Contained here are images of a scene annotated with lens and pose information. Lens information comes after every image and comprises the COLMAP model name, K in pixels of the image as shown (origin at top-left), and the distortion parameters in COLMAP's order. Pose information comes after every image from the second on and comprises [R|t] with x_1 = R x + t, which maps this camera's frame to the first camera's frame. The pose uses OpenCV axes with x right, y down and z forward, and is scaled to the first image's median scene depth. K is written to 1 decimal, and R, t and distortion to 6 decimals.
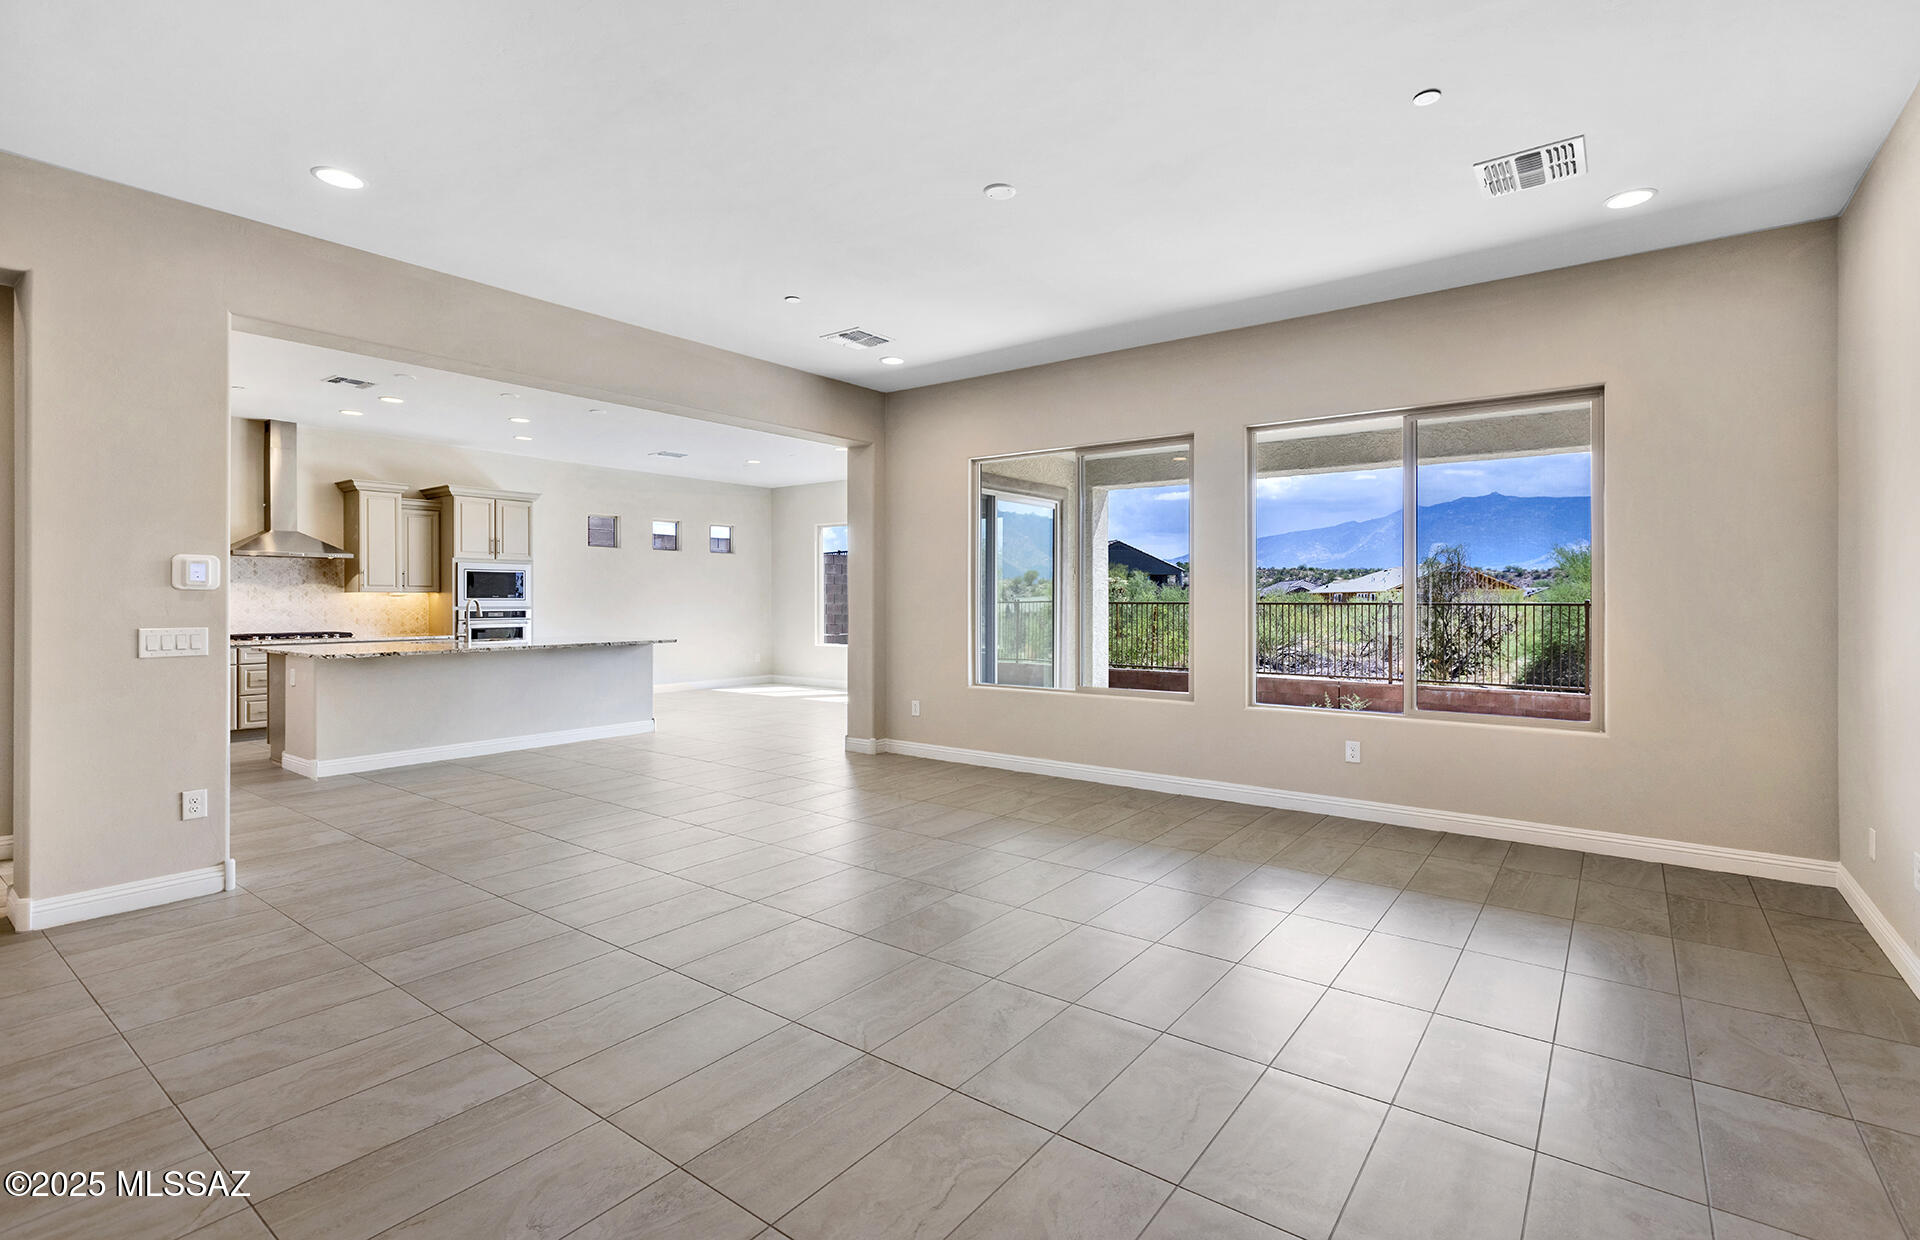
lens RADIAL K [[881.9, 0, 971.9], [0, 881.9, 603.3], [0, 0, 1]] dist [0.002786, 0.000474]
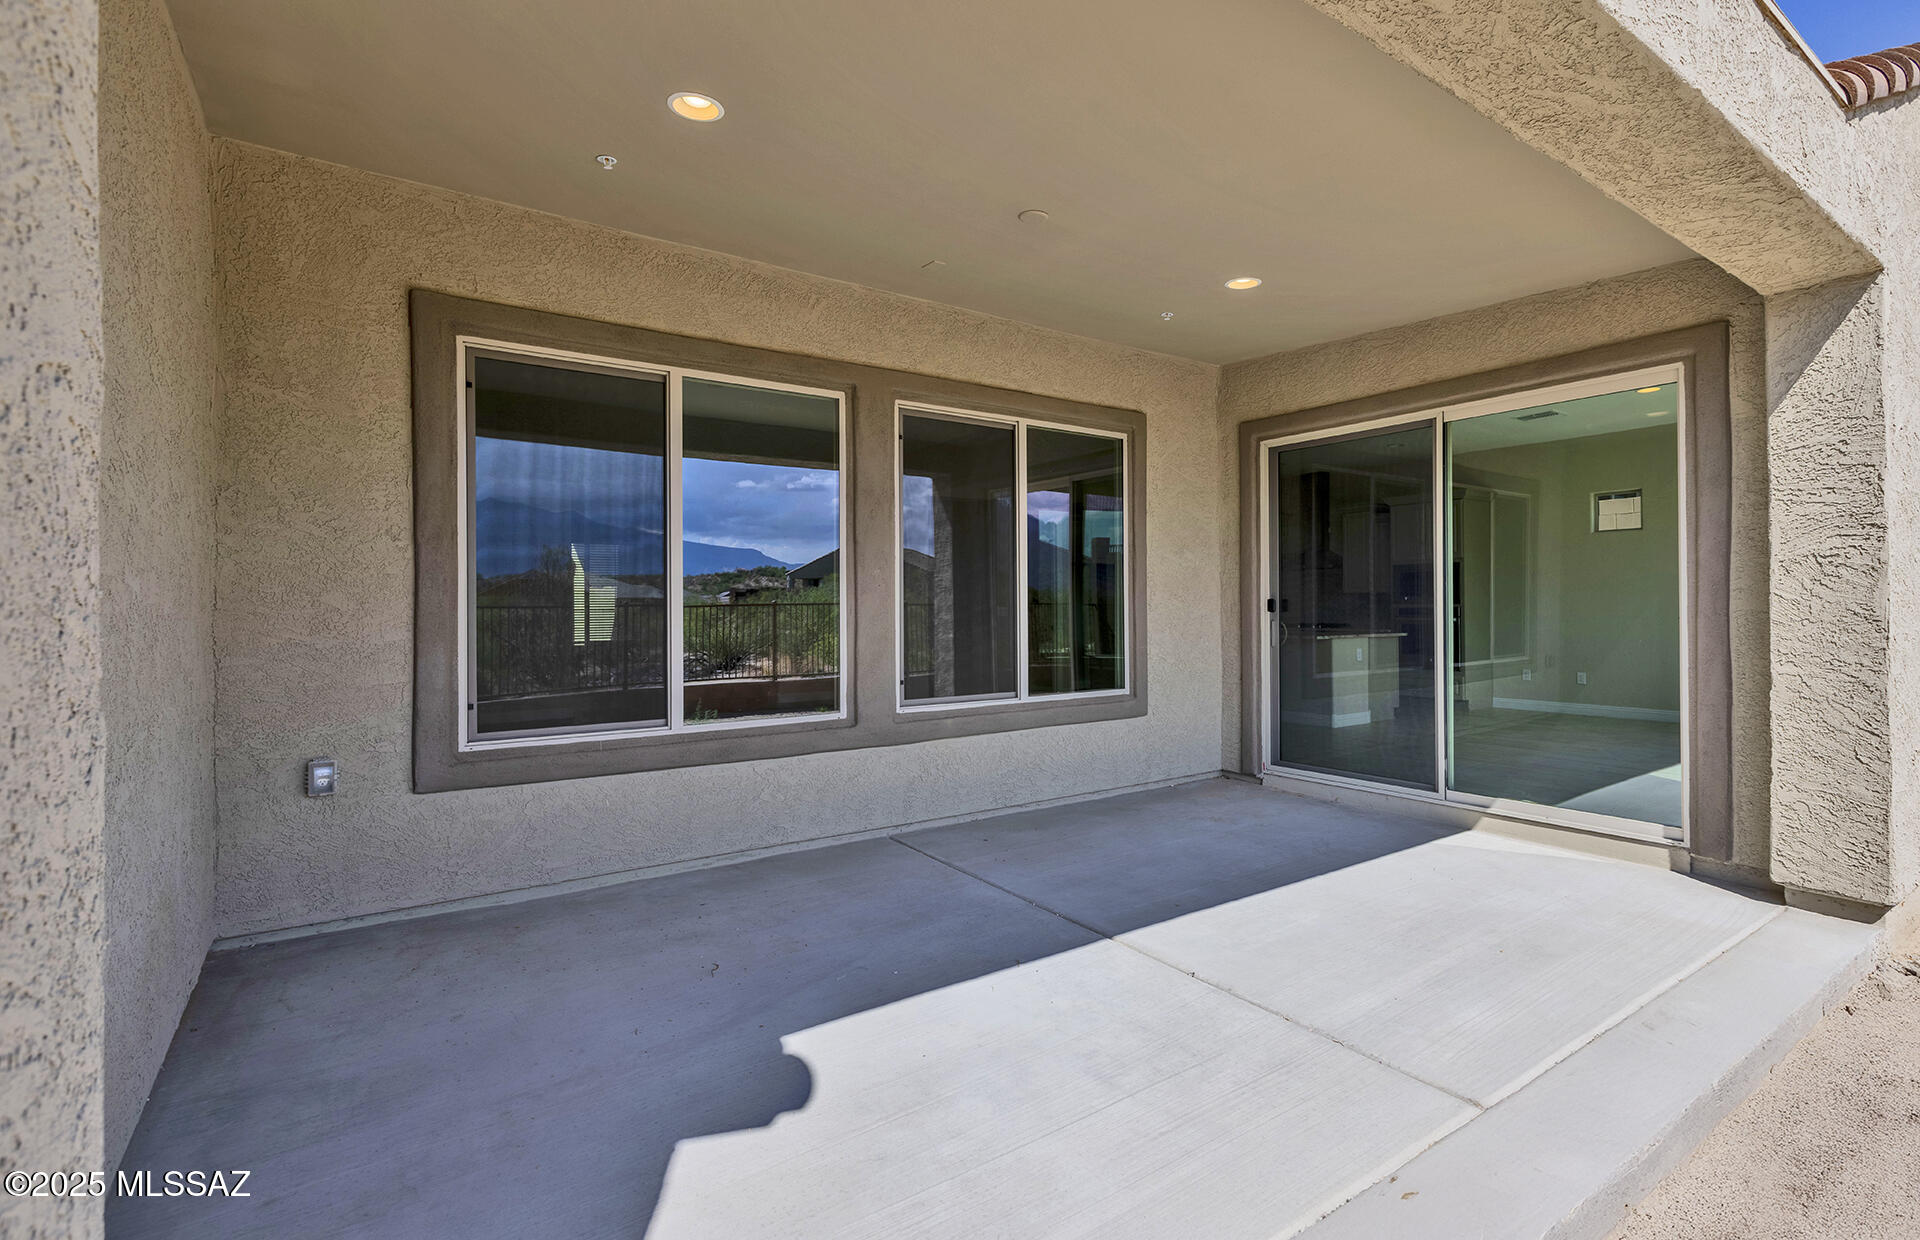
lens RADIAL K [[881.9, 0, 971.9], [0, 881.9, 603.3], [0, 0, 1]] dist [0.002786, 0.000474]
pose [[-0.316473, -0.003553, -0.948595, 0.473970], [0.003670, 0.999981, -0.004969, 0.004754], [0.948595, -0.005054, -0.316454, 0.603287]]
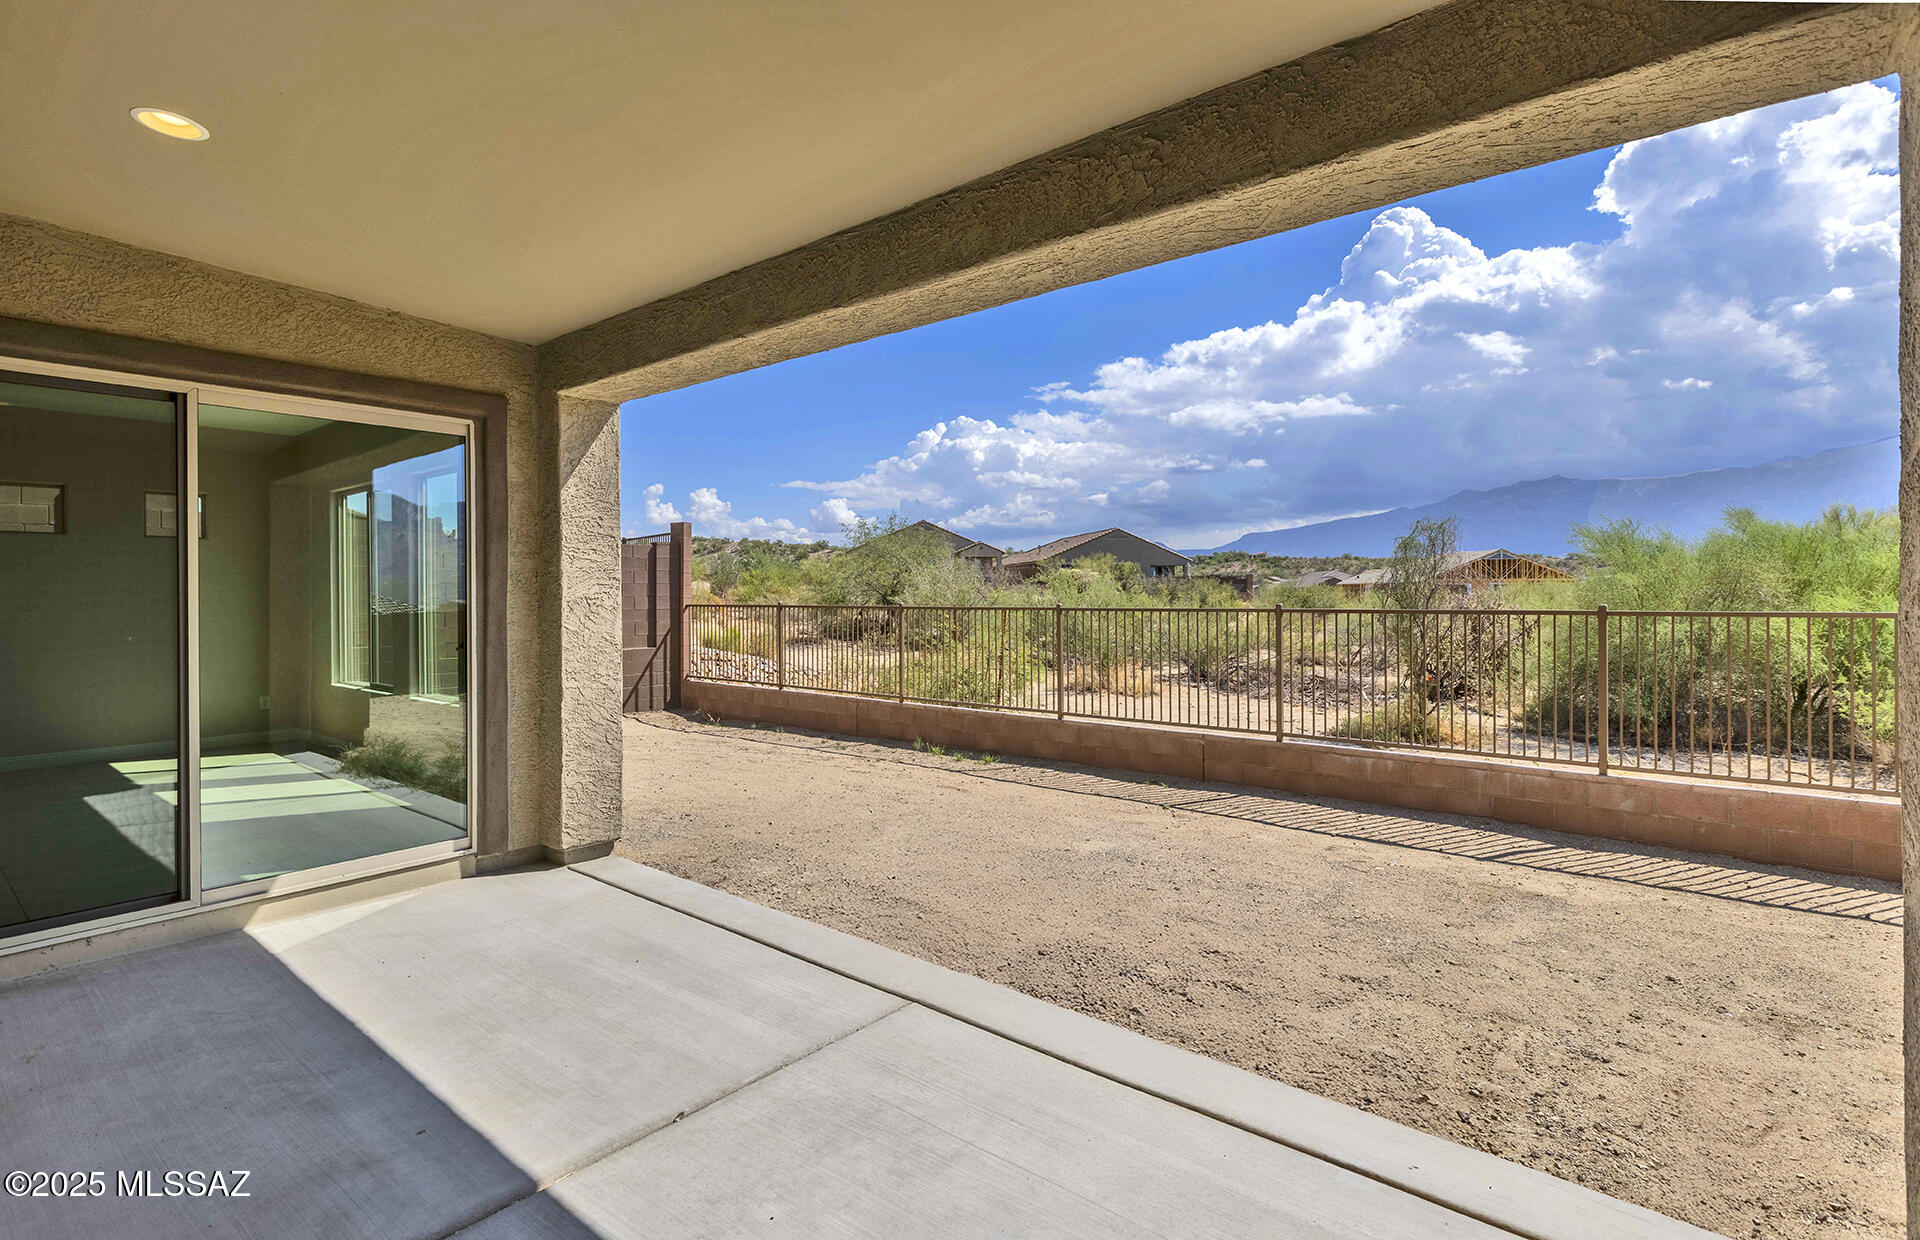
lens RADIAL K [[898.4, 0, 954.6], [0, 898.4, 596.1], [0, 0, 1]] dist [-0.001070, -0.000206]
pose [[0.998540, -0.006549, -0.053621, 0.297056], [0.006551, 0.999979, -0.000139, -0.011090], [0.053620, -0.000213, 0.998561, 0.383719]]
